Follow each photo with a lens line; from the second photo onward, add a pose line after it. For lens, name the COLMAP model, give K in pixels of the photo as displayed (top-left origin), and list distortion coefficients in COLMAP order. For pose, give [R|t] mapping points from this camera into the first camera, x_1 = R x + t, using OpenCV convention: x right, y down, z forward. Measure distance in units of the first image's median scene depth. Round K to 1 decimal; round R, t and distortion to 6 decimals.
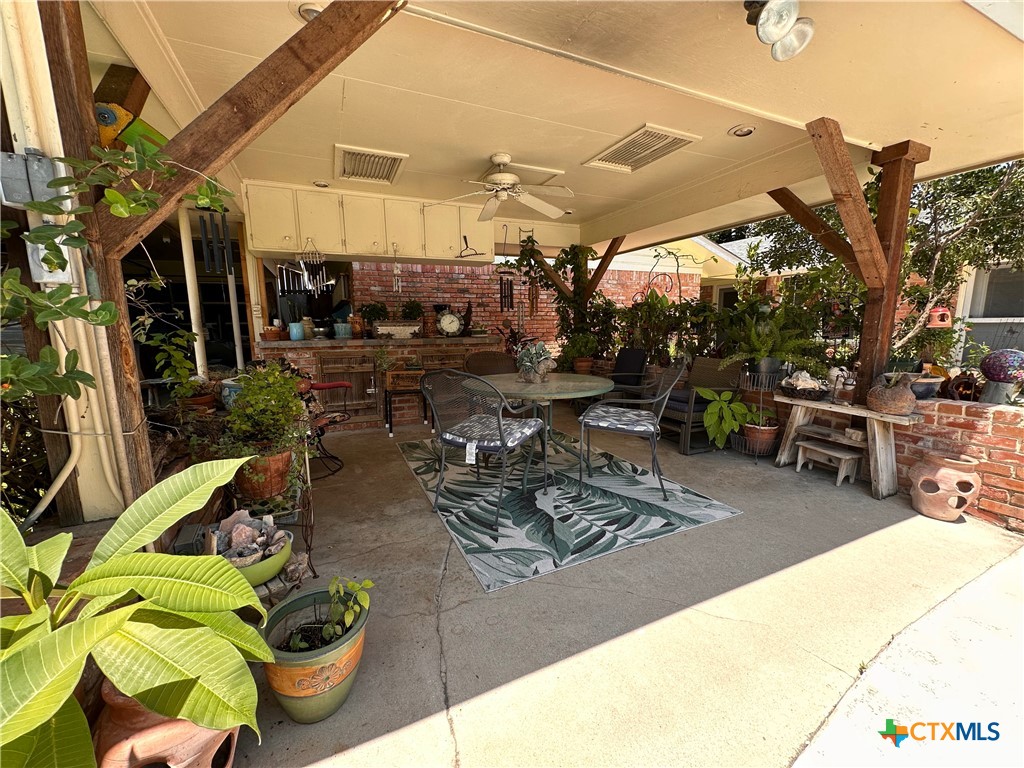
lens RADIAL K [[414.8, 0, 517.3], [0, 414.8, 386.4], [0, 0, 1]] dist [0.000457, 0.000254]
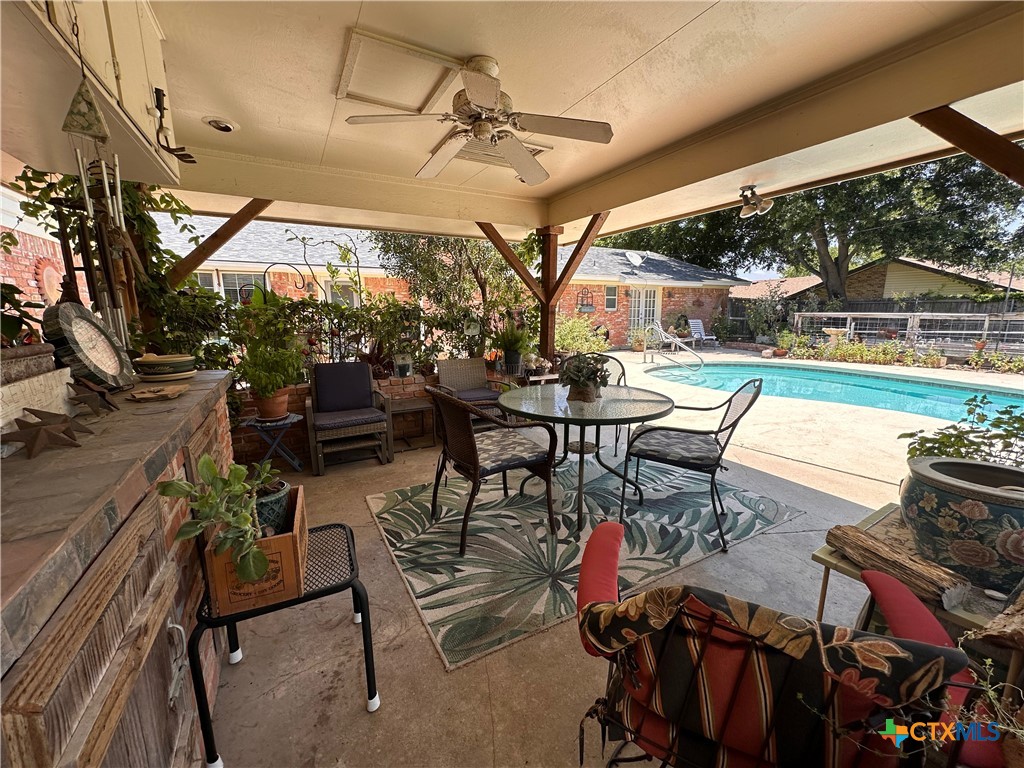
lens RADIAL K [[414.8, 0, 517.4], [0, 414.8, 386.4], [0, 0, 1]] dist [0.000457, 0.000254]
pose [[-0.084906, -0.173125, 0.981233, -0.930049], [0.154390, 0.970609, 0.184610, -0.253124], [-0.984355, 0.167168, -0.055682, 1.379638]]
